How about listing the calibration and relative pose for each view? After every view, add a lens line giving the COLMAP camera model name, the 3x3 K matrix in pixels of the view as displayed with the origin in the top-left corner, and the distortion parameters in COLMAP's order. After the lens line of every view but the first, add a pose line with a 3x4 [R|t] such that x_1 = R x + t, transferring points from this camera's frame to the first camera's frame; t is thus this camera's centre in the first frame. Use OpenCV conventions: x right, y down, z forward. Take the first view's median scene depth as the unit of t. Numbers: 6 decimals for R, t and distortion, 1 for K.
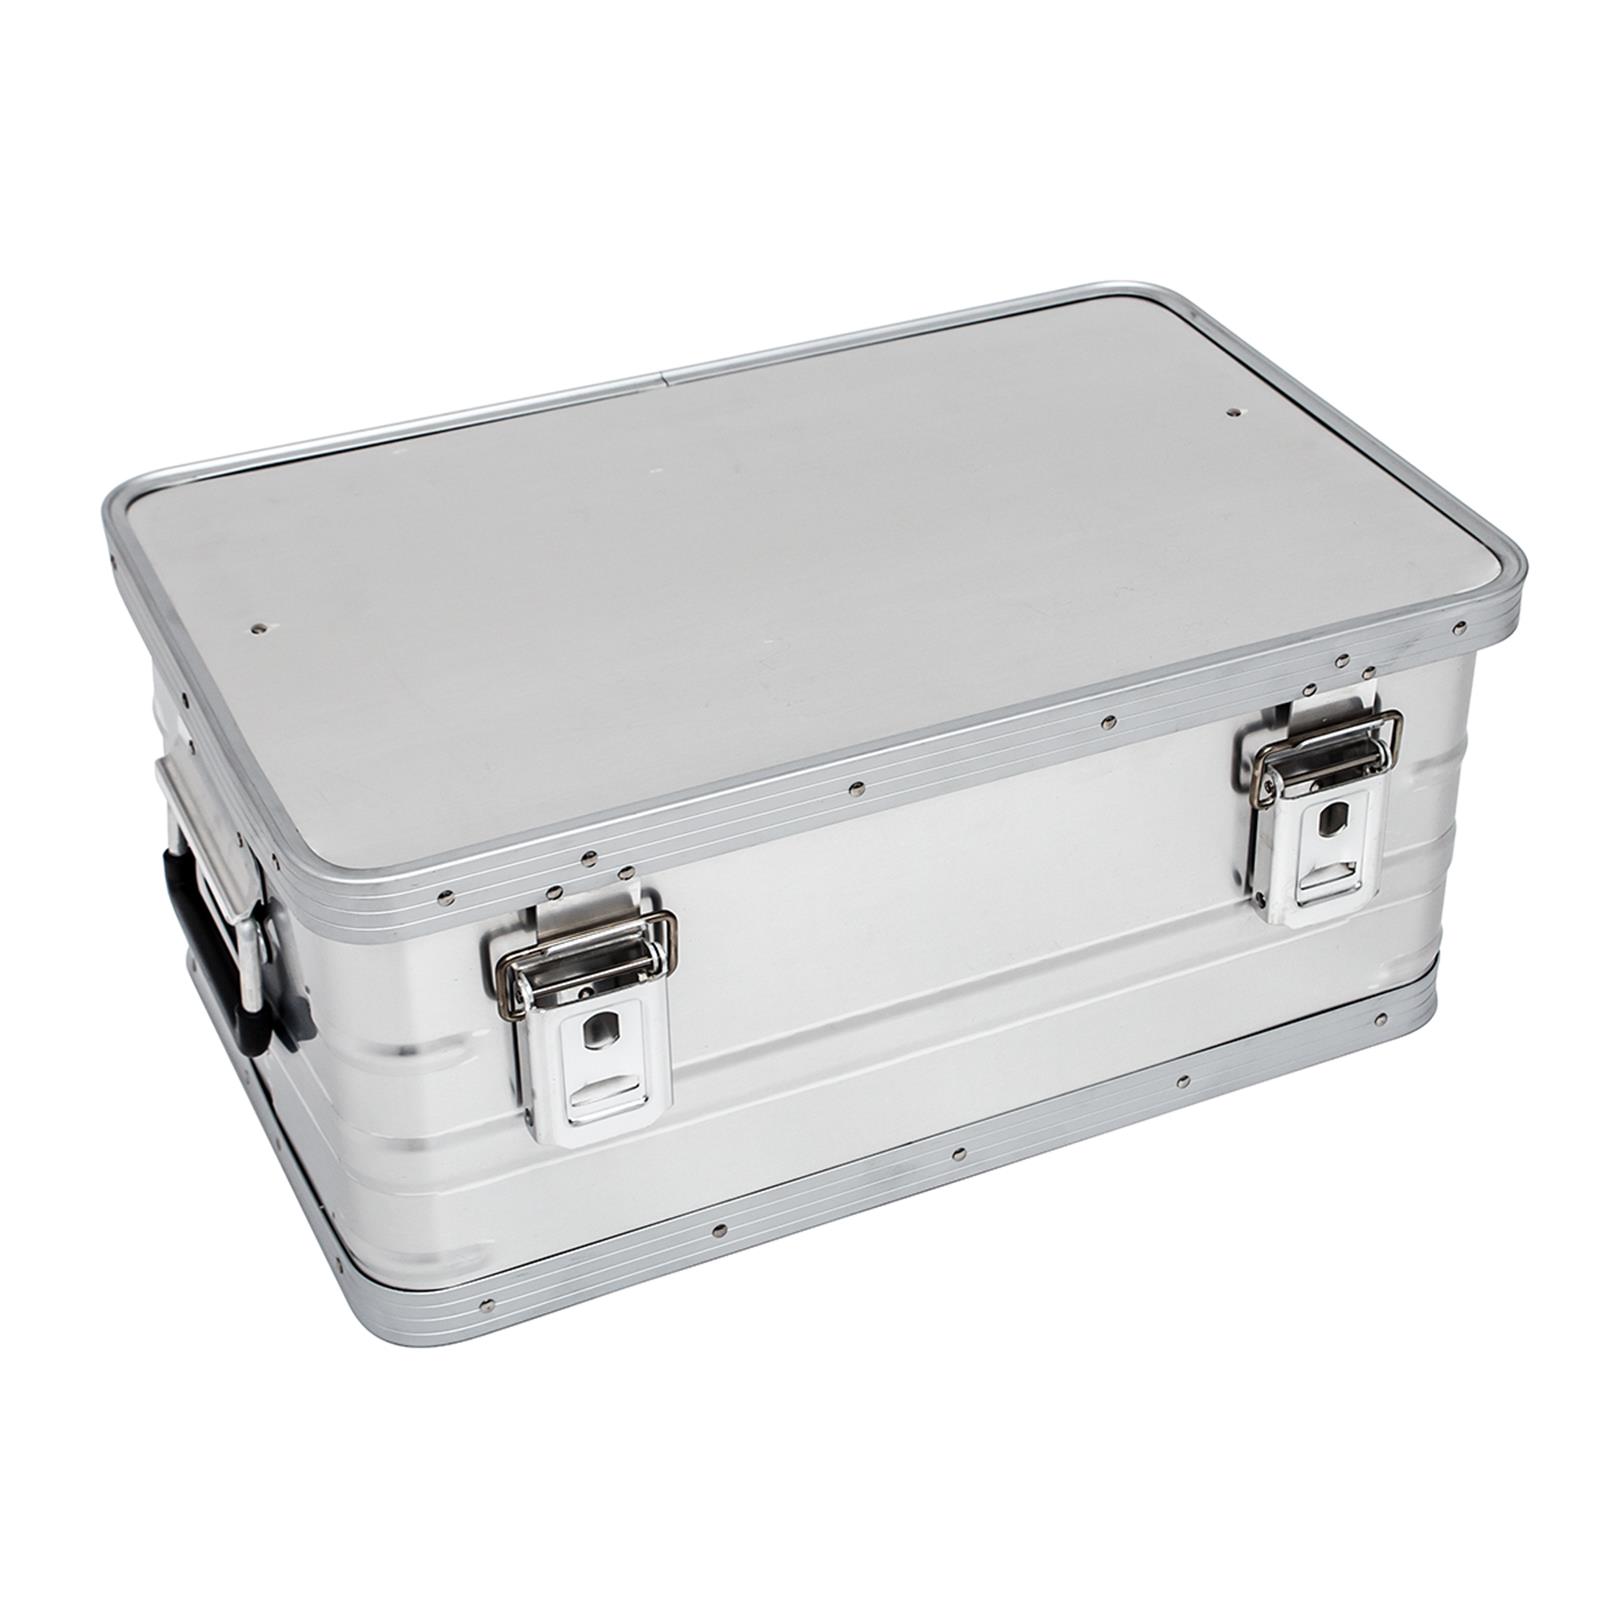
lens RADIAL K [[2844.7, 0, 800.0], [0, 2844.7, 800.0], [0, 0, 1]] dist [-0.000690, -0.039476]
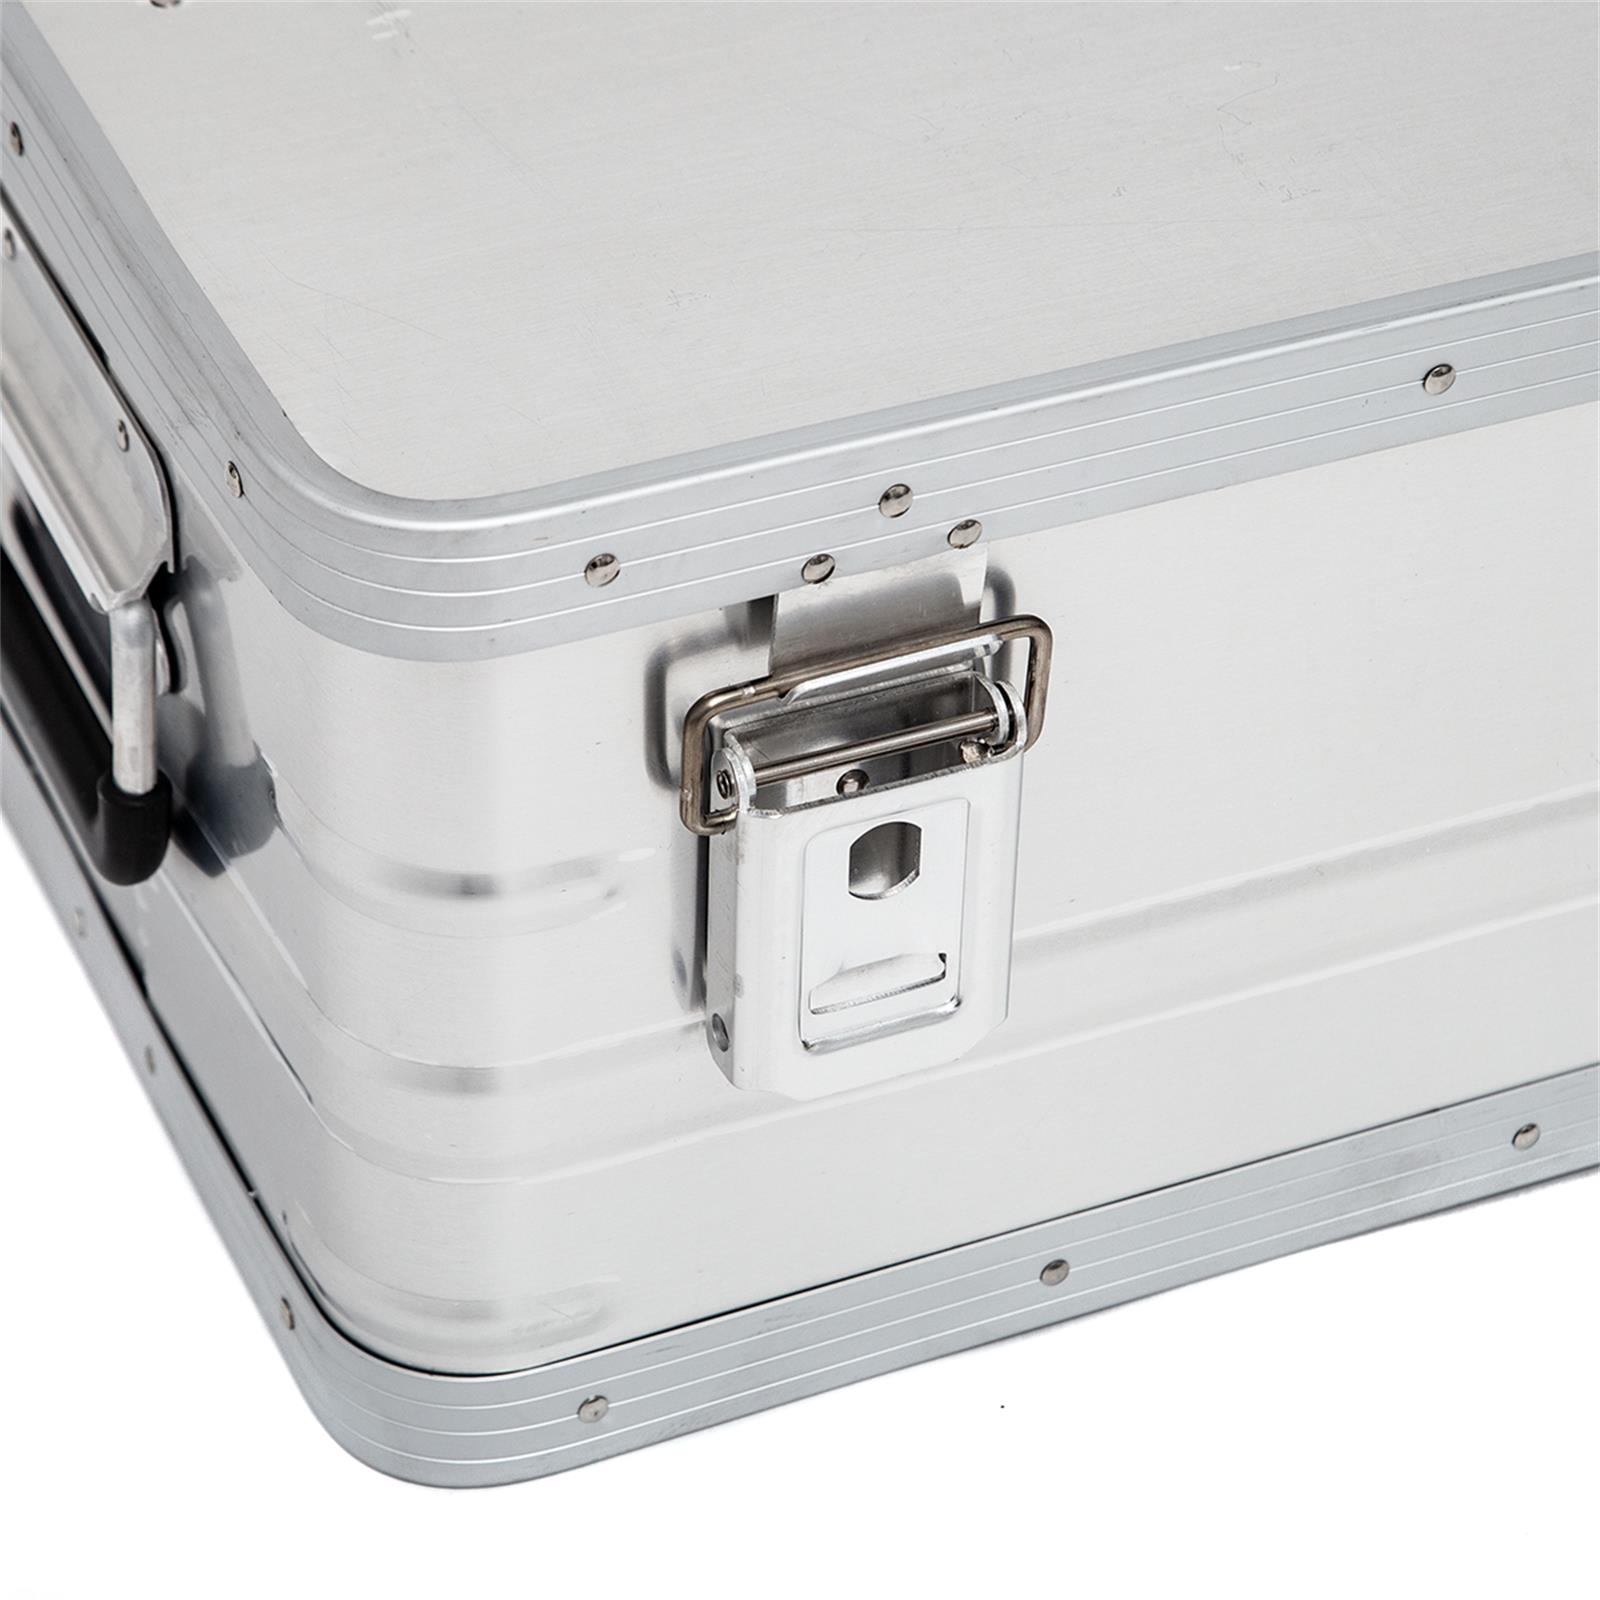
lens RADIAL K [[4845.9, 0, 800.0], [0, 4845.9, 800.0], [0, 0, 1]] dist [0.192076, -0.383908]
pose [[0.999158, 0.040062, 0.008867, -0.091075], [-0.040570, 0.996892, 0.067533, 0.015813], [-0.006134, -0.067836, 0.997678, 0.179276]]
